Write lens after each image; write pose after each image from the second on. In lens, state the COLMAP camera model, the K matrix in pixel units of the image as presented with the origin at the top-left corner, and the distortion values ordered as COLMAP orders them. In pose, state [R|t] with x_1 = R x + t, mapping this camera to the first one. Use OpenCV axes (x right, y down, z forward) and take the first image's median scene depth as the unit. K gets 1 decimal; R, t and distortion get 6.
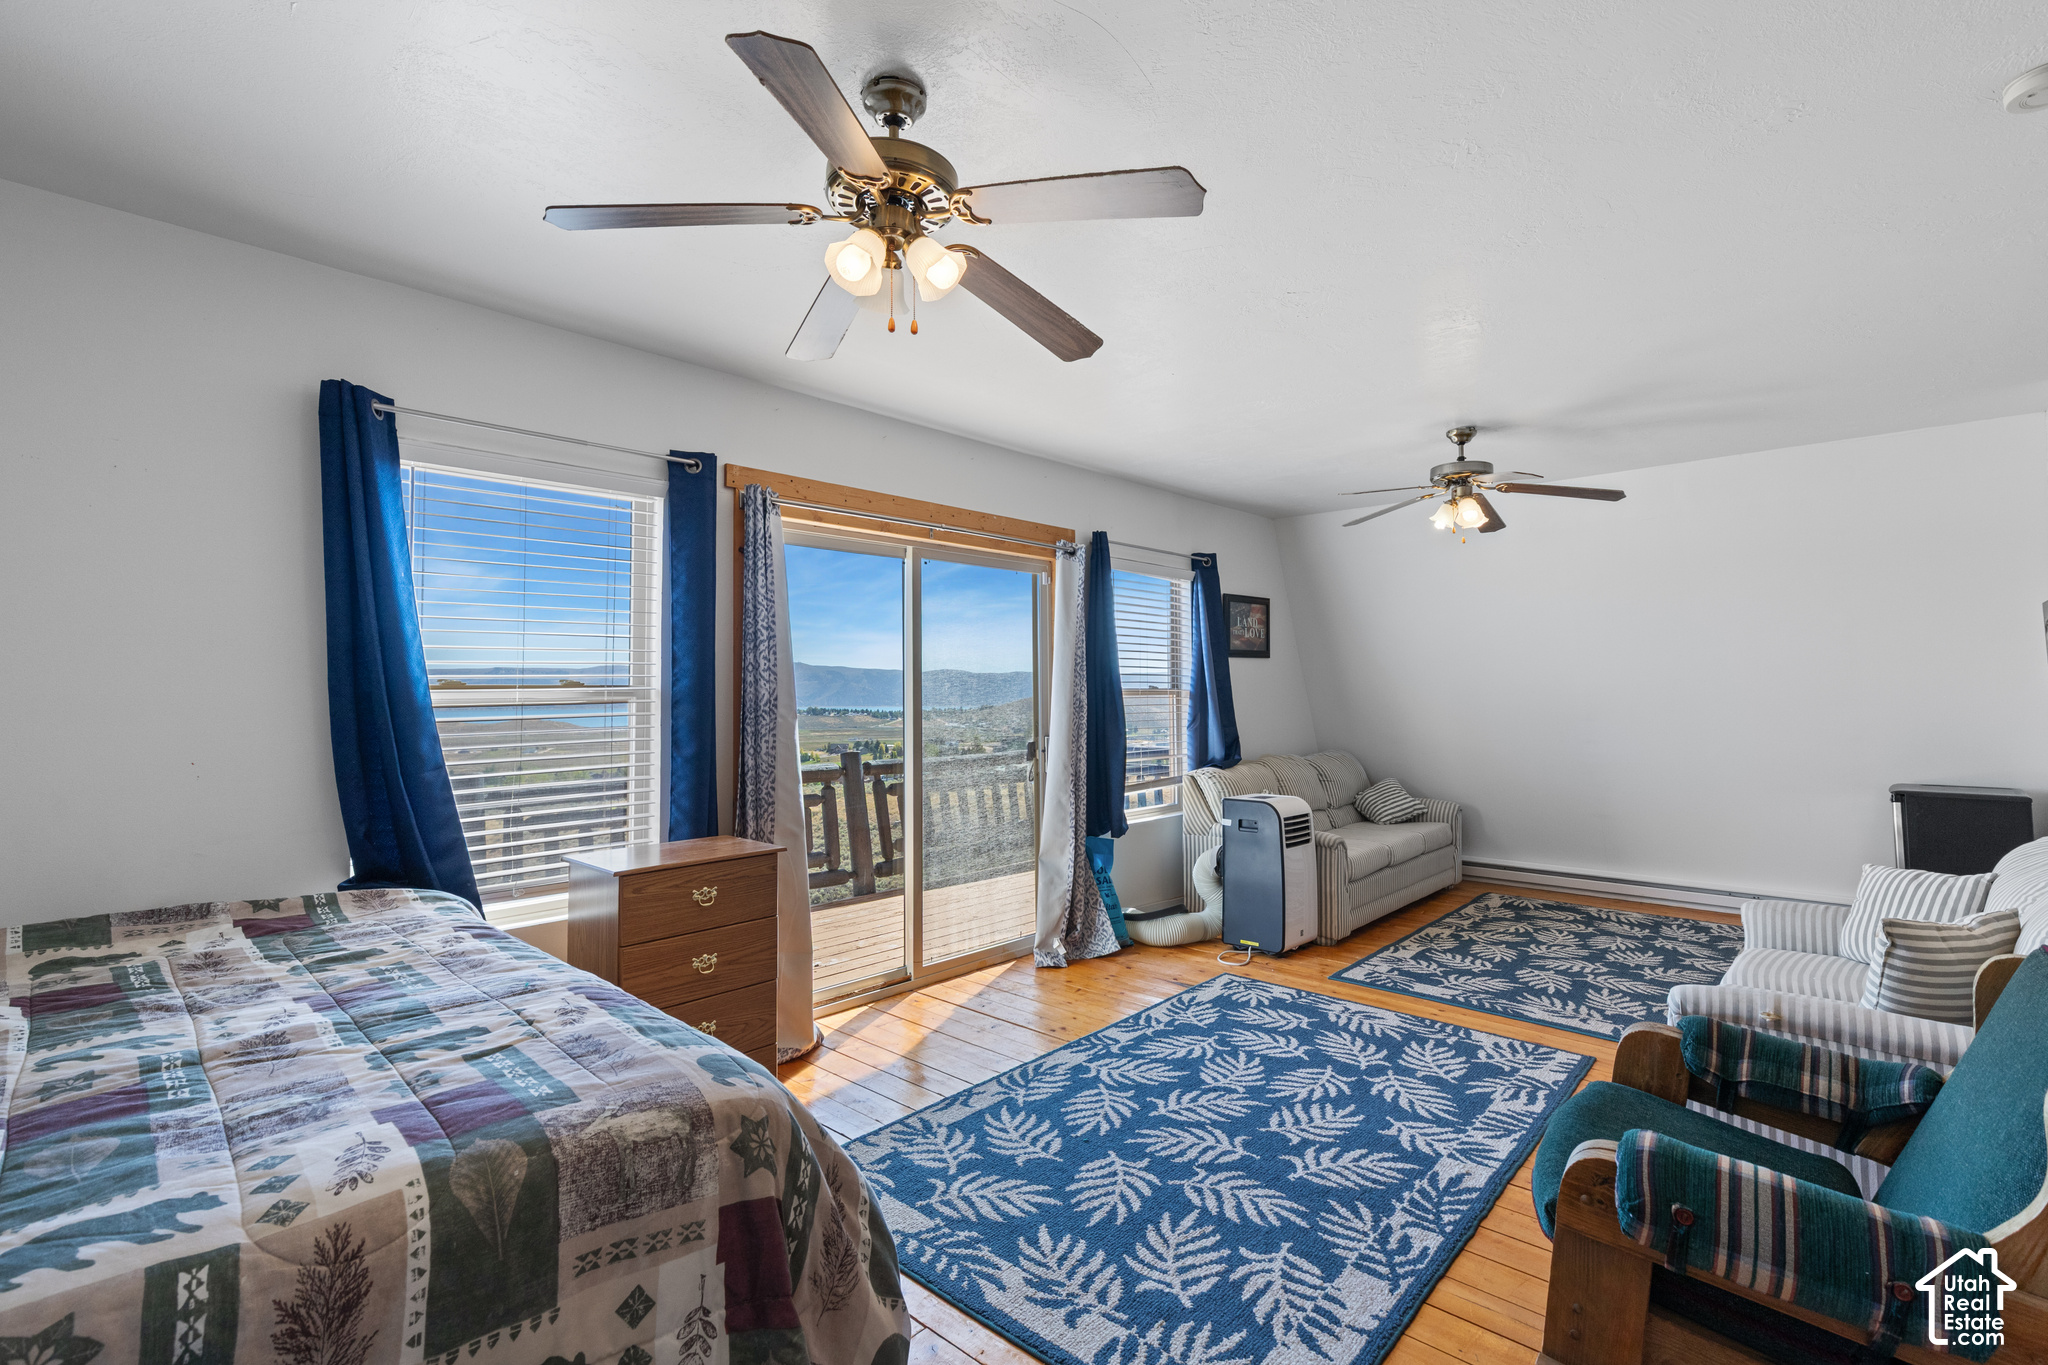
lens RADIAL K [[939.7, 0, 1019.6], [0, 939.7, 685.3], [0, 0, 1]] dist [0.001010, -0.000574]
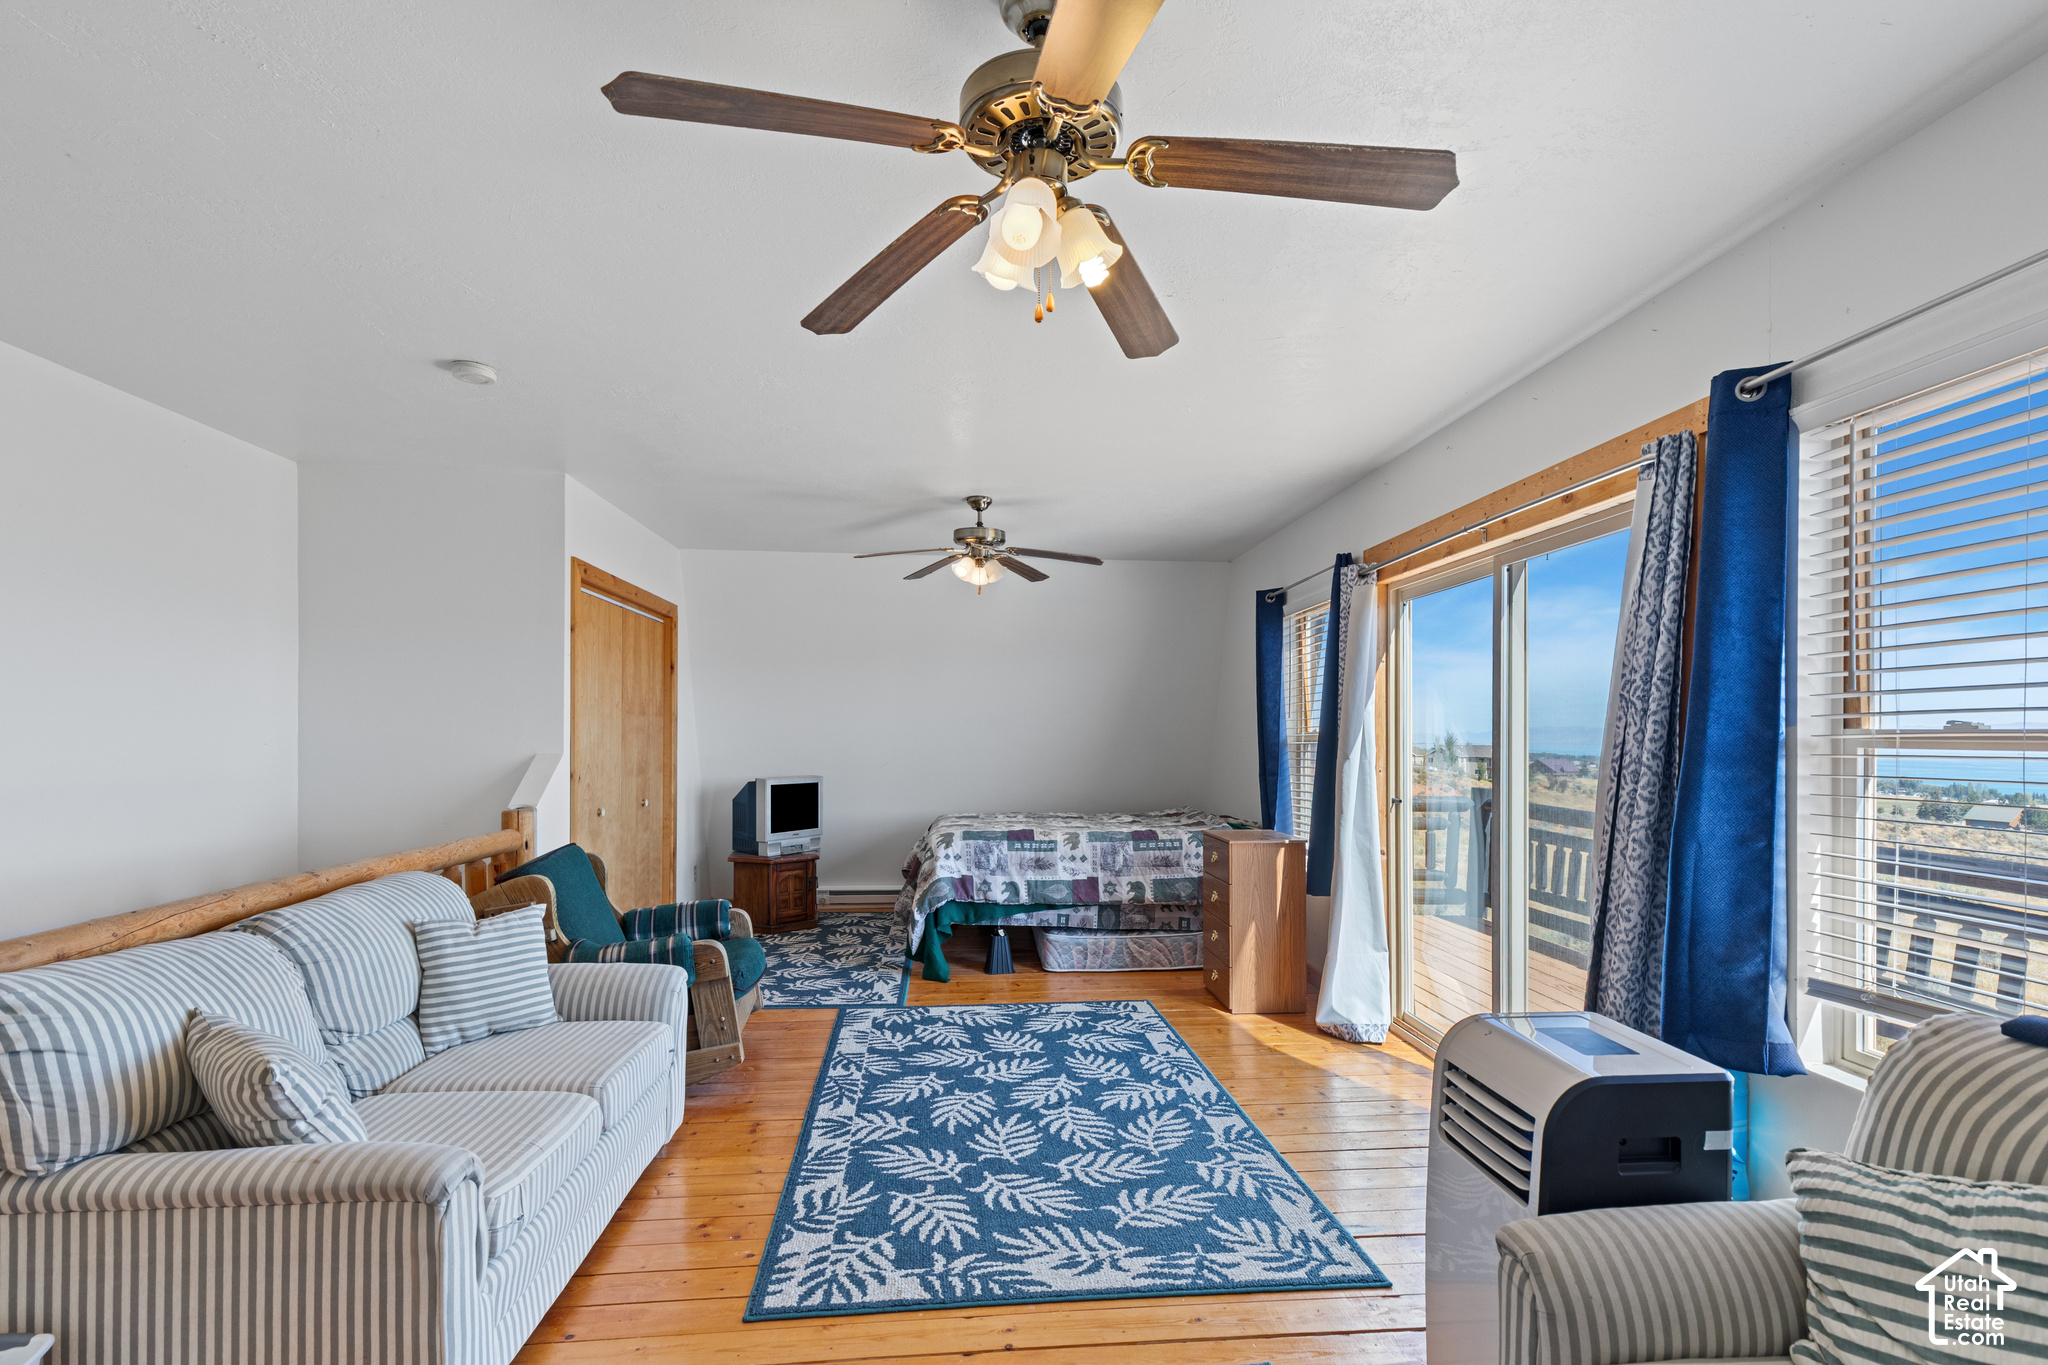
lens RADIAL K [[939.7, 0, 1049.3], [0, 939.7, 746.2], [0, 0, 1]] dist [0.001010, -0.000574]
pose [[-0.647096, 0.012184, -0.762311, 1.050554], [0.004688, 0.999917, 0.012002, 0.007054], [0.762394, 0.004193, -0.647099, 1.716912]]
